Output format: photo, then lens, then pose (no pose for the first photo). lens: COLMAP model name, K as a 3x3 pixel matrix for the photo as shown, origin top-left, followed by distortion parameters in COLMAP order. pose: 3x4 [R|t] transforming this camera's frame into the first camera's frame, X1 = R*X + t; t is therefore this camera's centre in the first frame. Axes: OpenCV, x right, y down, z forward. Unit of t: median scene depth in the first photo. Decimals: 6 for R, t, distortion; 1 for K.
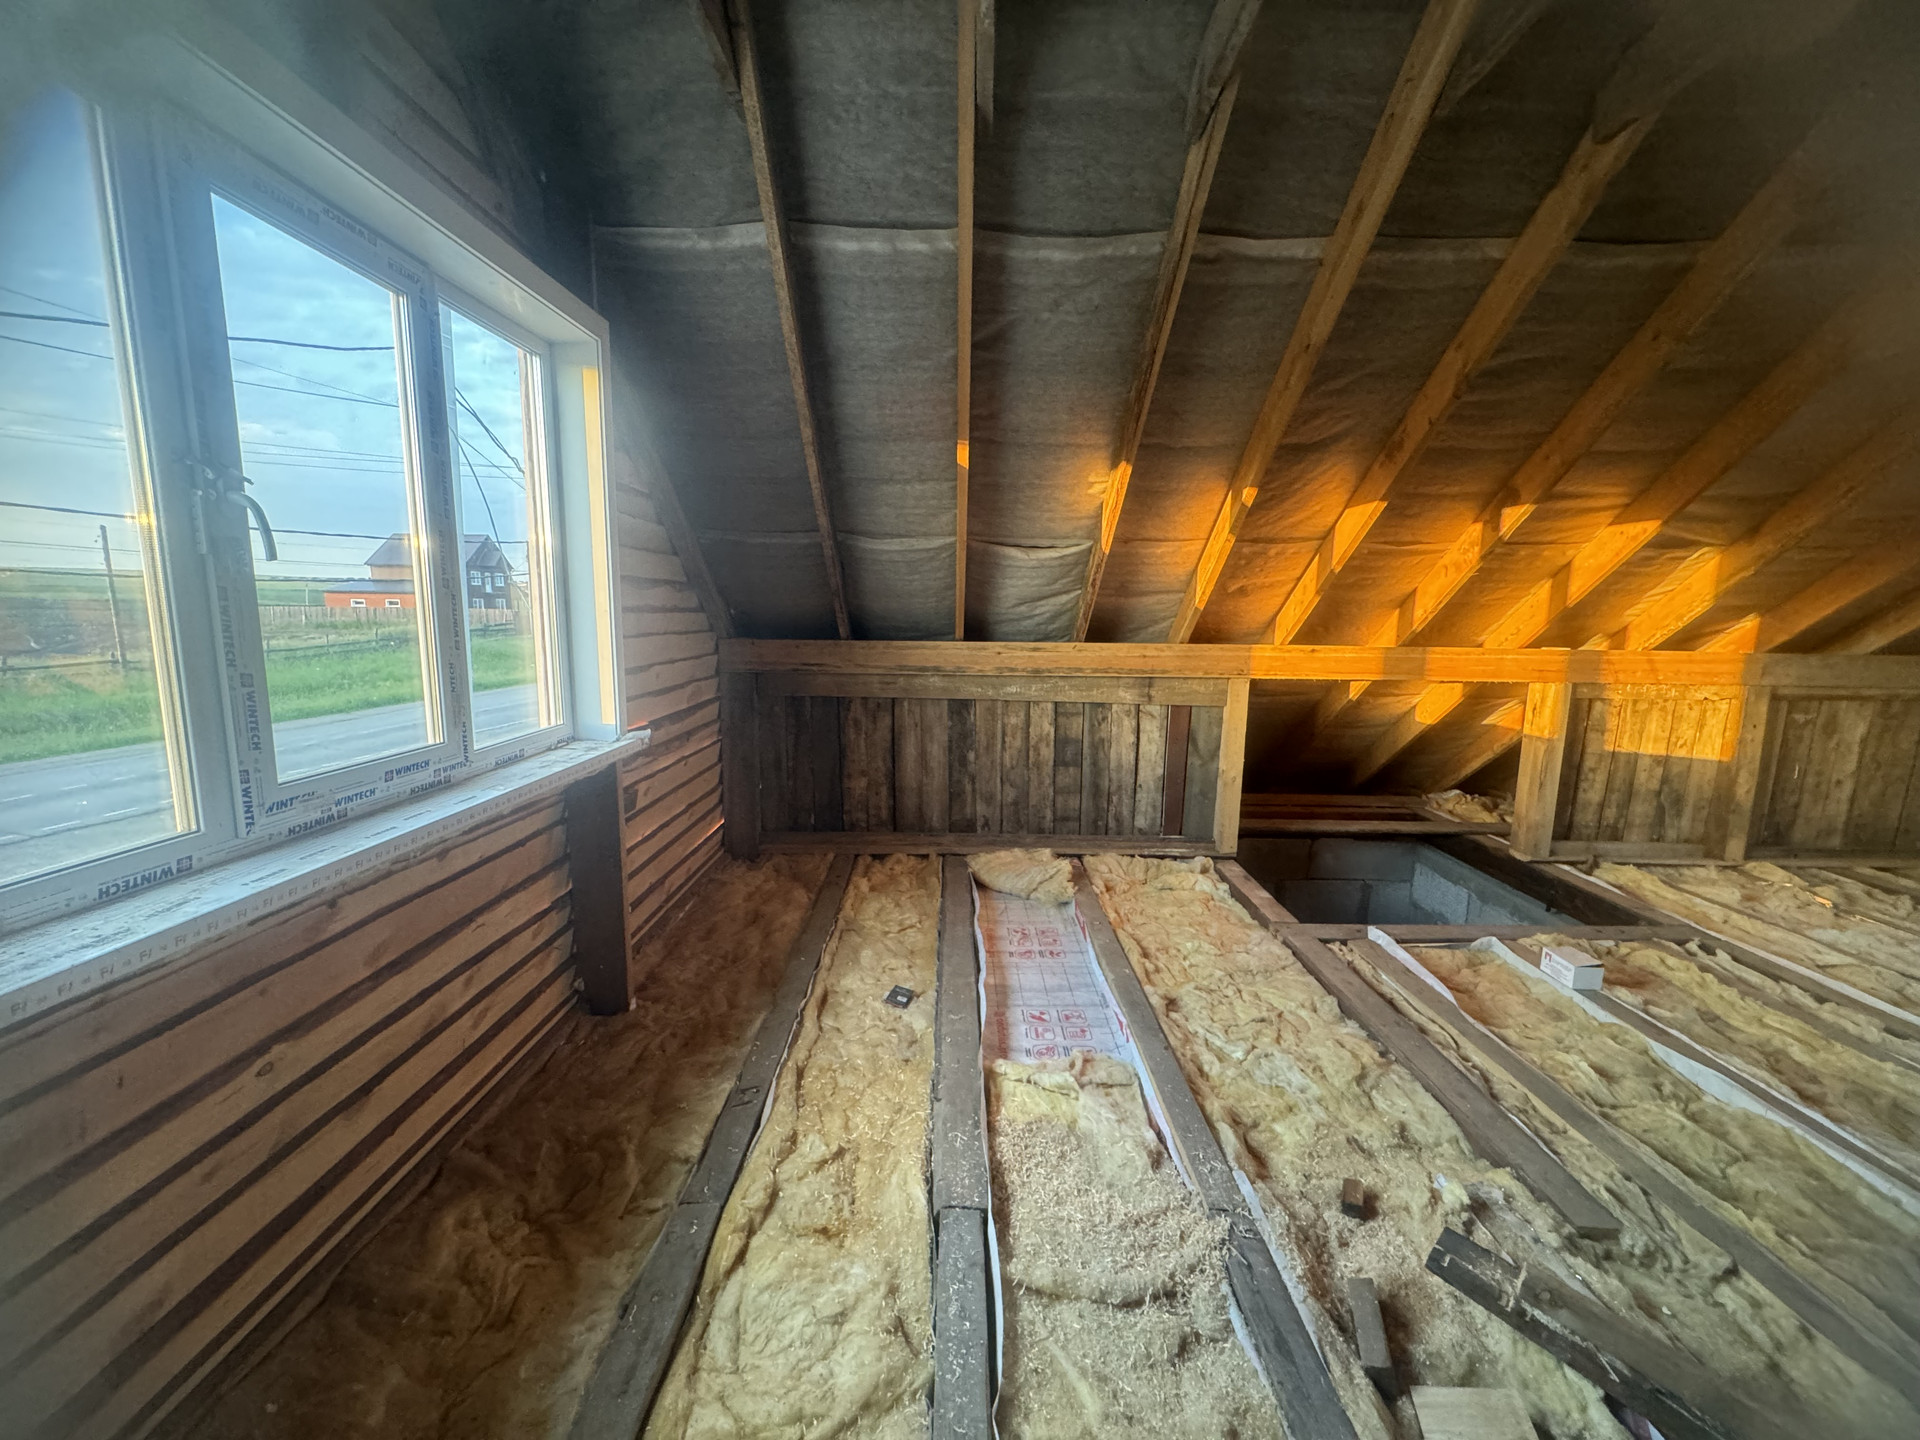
lens RADIAL K [[761.7, 0, 960.0], [0, 761.7, 720.0], [0, 0, 1]] dist [-0.001317, -0.000081]
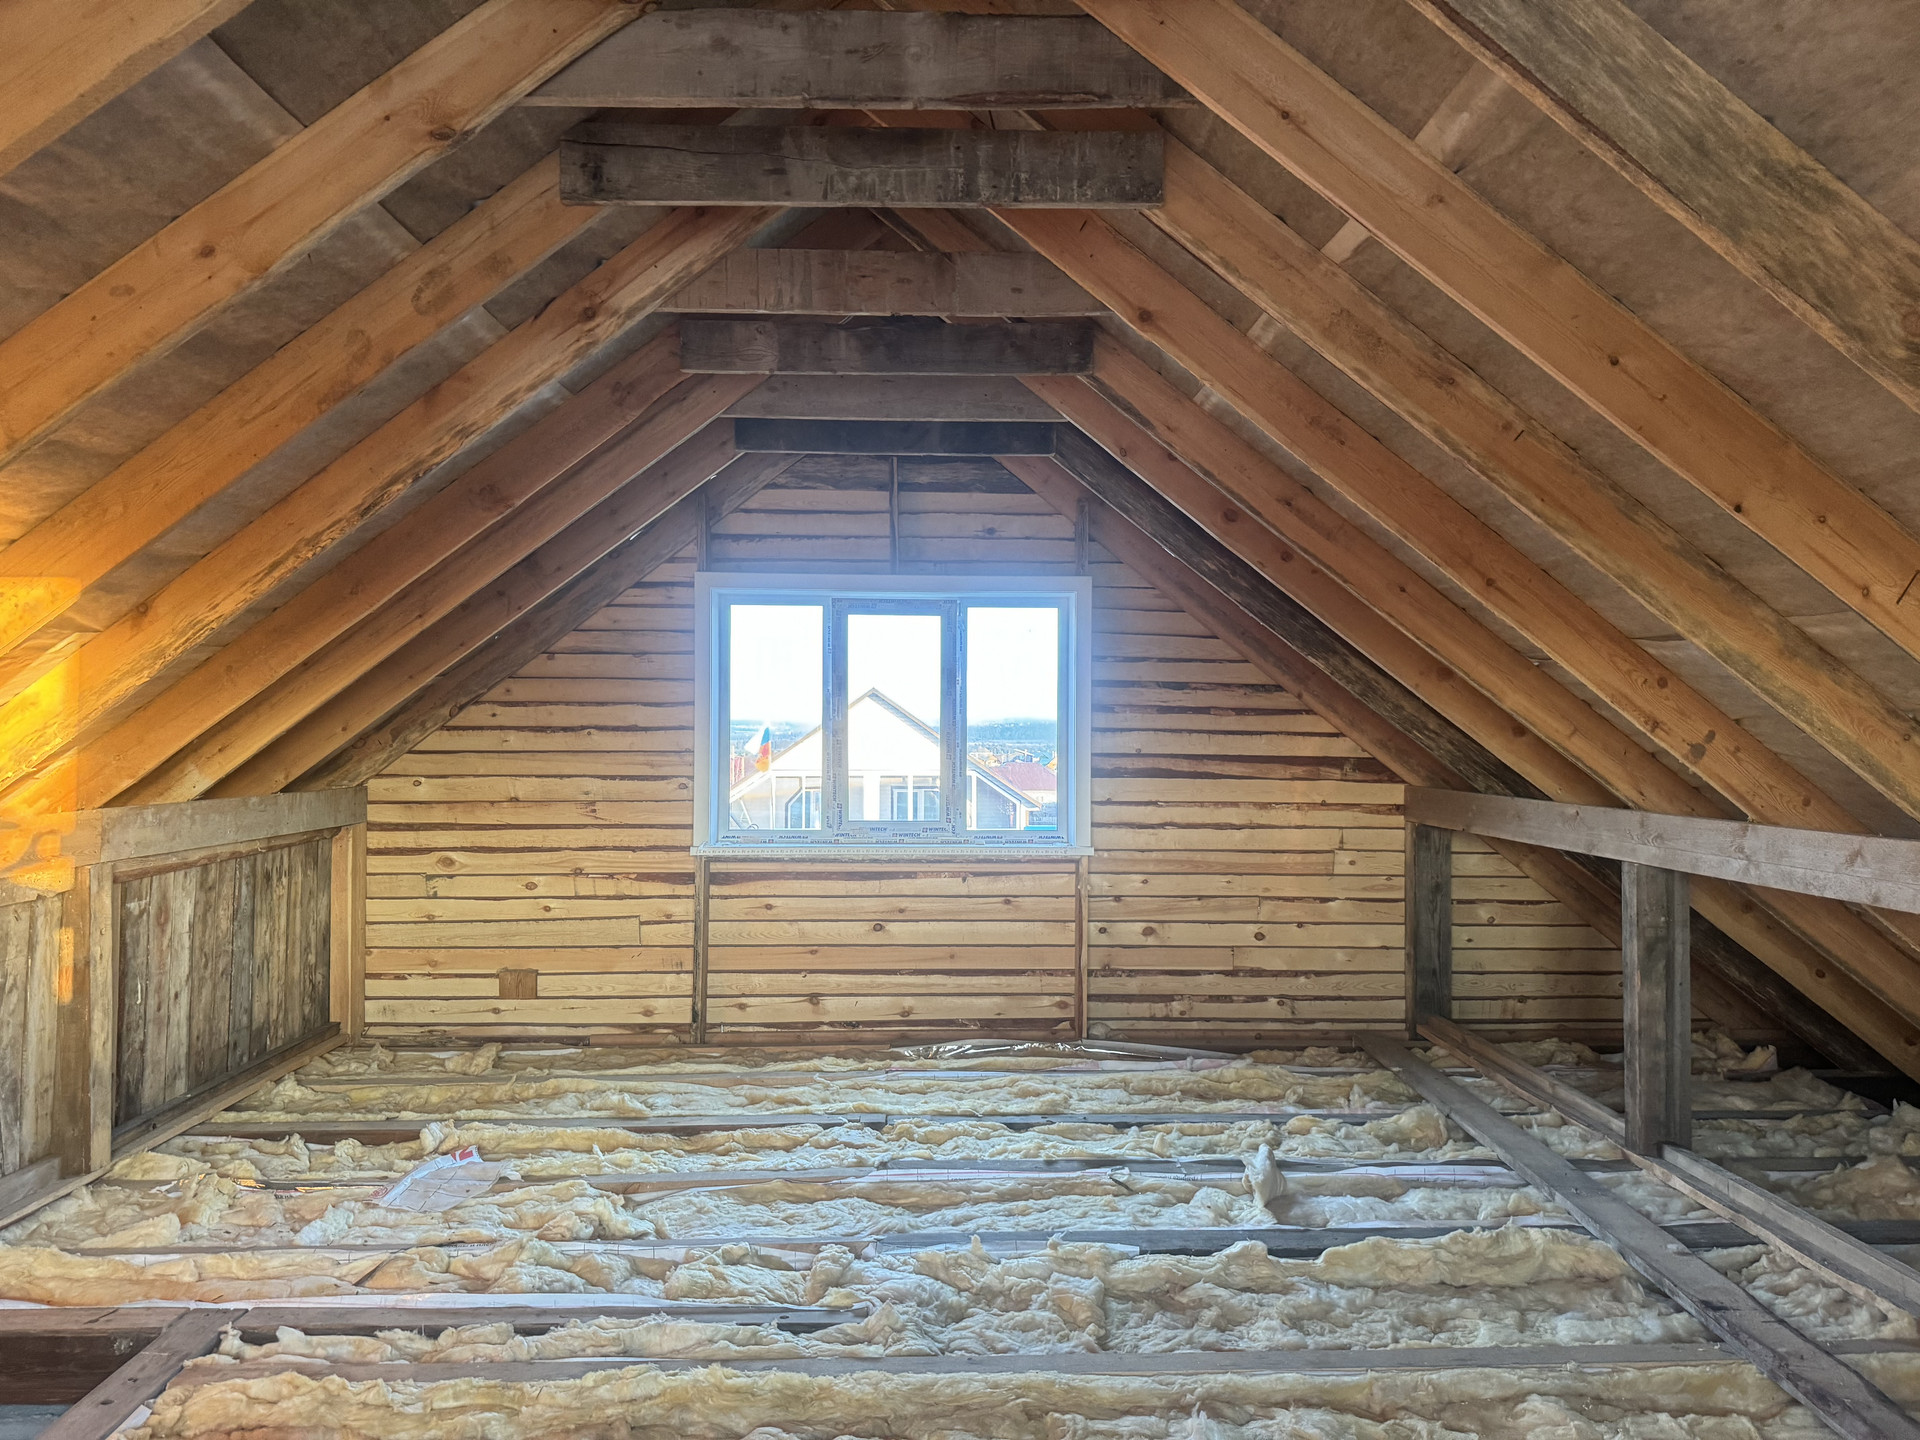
lens RADIAL K [[1355.6, 0, 960.0], [0, 1355.6, 720.0], [0, 0, 1]] dist [0.000531, 0.000069]
pose [[-0.038524, -0.000688, 0.999257, -0.046807], [0.139506, 0.990203, 0.006060, -0.081117], [-0.989472, 0.139636, -0.038051, 0.417347]]
